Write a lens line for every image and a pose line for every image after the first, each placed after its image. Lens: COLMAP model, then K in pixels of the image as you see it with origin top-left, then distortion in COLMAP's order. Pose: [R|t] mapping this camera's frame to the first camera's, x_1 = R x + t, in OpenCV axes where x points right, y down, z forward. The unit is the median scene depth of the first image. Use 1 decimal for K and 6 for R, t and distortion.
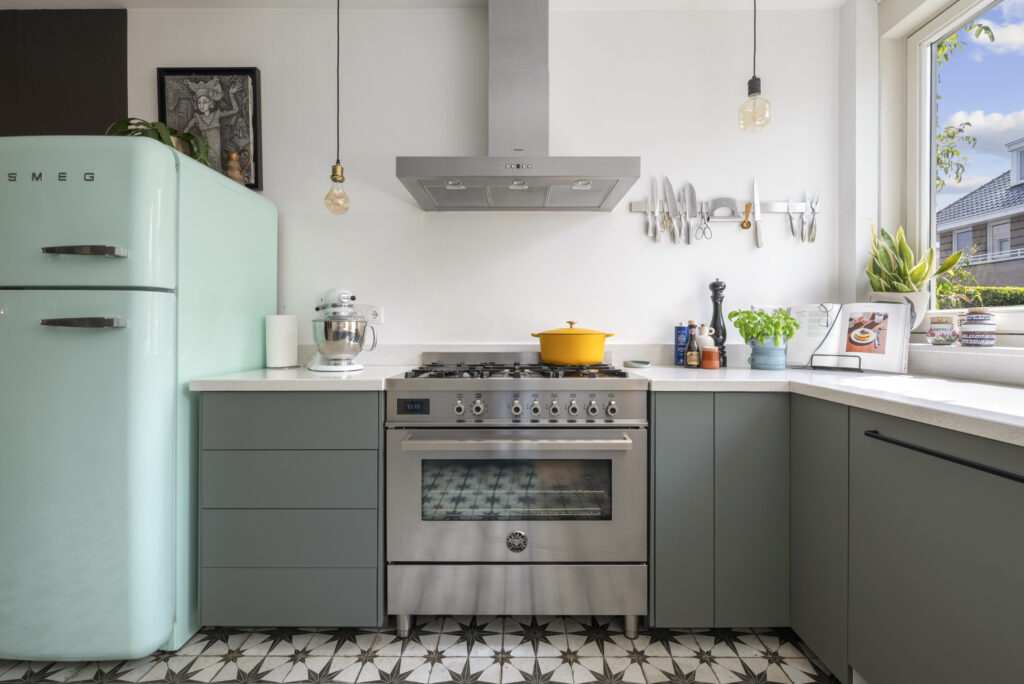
lens RADIAL K [[429.7, 0, 514.7], [0, 429.7, 328.2], [0, 0, 1]] dist [-0.002207, -0.001092]
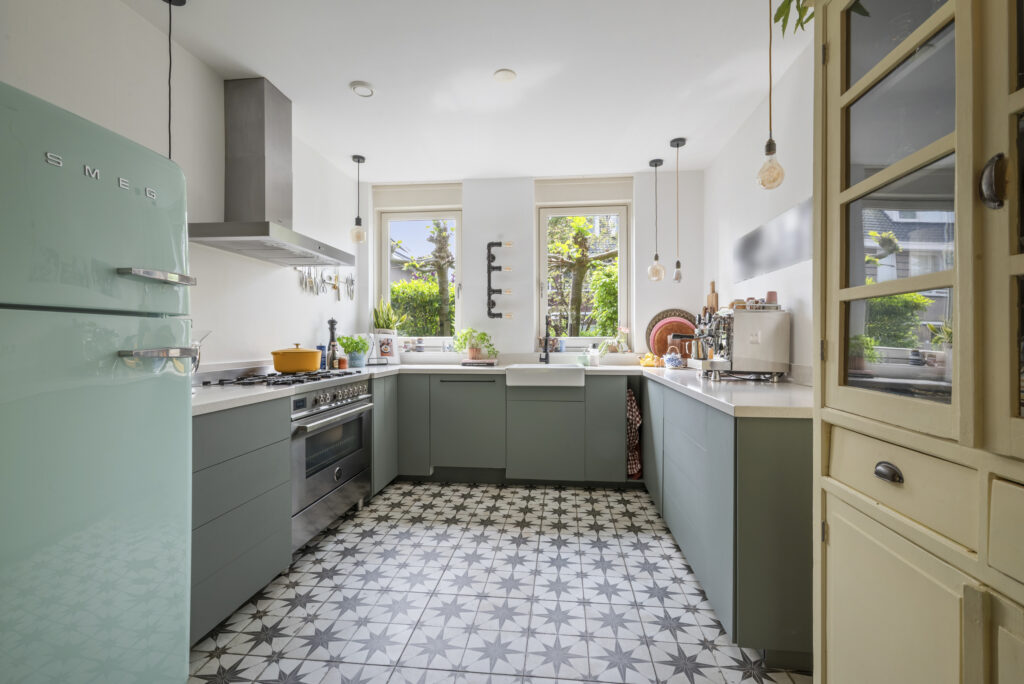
lens RADIAL K [[429.7, 0, 509.7], [0, 429.7, 337.9], [0, 0, 1]] dist [-0.002207, -0.001092]
pose [[0.112488, 0.003050, 0.993648, -1.284234], [0.005300, 0.999979, -0.003670, -0.026298], [-0.993639, 0.005680, 0.112469, 0.101935]]
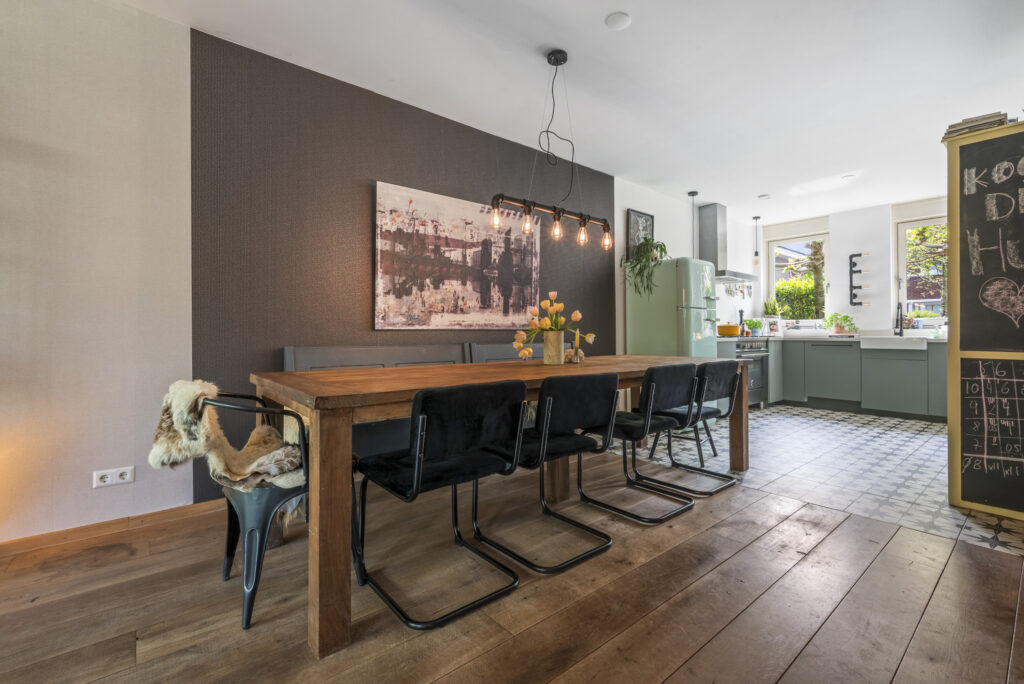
lens RADIAL K [[429.7, 0, 531.4], [0, 429.7, 325.7], [0, 0, 1]] dist [-0.002207, -0.001092]
pose [[0.767332, 0.009116, 0.641185, -2.955576], [0.002017, 0.999860, -0.016630, 0.059479], [-0.641247, 0.014054, 0.767206, -0.452617]]
